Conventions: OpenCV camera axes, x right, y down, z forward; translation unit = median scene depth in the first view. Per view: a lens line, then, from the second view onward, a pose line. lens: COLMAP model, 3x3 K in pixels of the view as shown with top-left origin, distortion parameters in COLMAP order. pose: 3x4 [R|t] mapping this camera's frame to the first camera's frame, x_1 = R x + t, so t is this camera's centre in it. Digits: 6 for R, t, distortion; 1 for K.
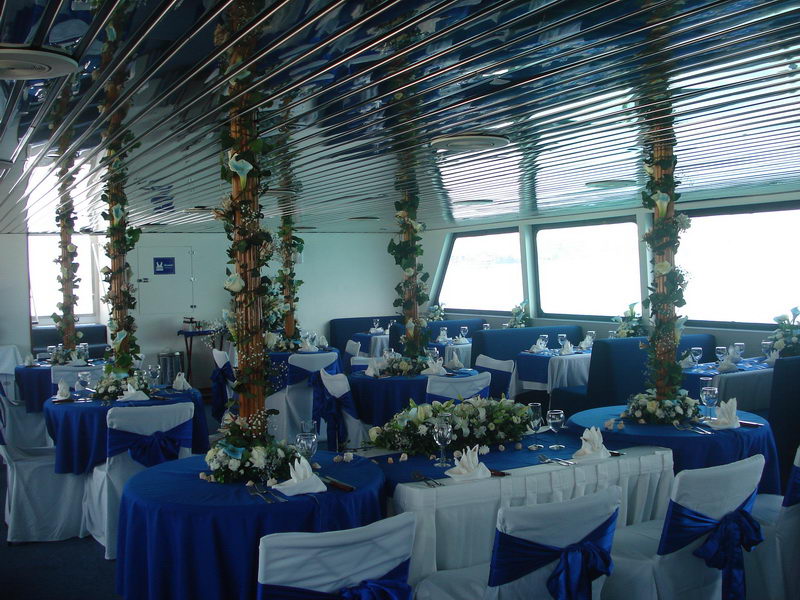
lens RADIAL K [[885.3, 0, 400.0], [0, 885.3, 300.0], [0, 0, 1]] dist [-0.084959, 0.003553]
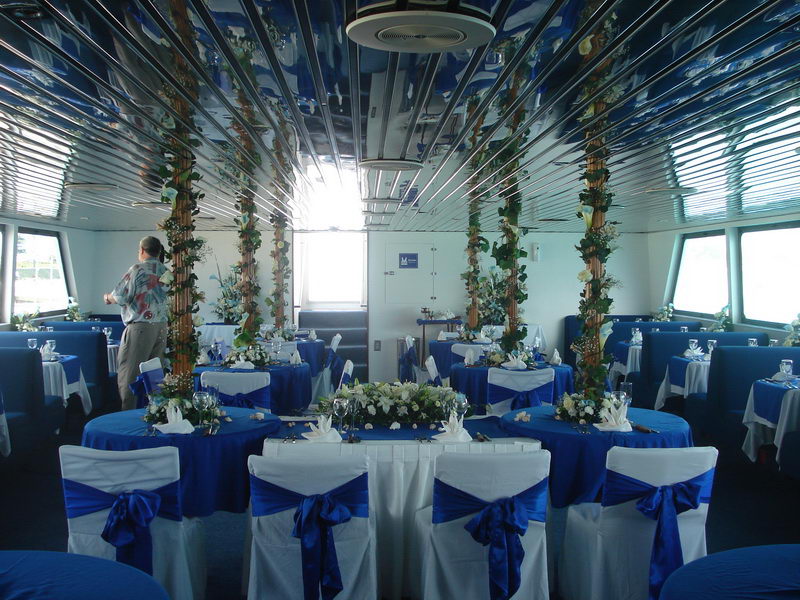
lens RADIAL K [[885.3, 0, 400.0], [0, 885.3, 300.0], [0, 0, 1]] dist [-0.084959, 0.003553]
pose [[0.899861, 0.040566, -0.434287, 0.300184], [-0.037744, 0.999173, 0.015124, -0.007625], [0.434541, 0.002782, 0.900648, -0.028349]]
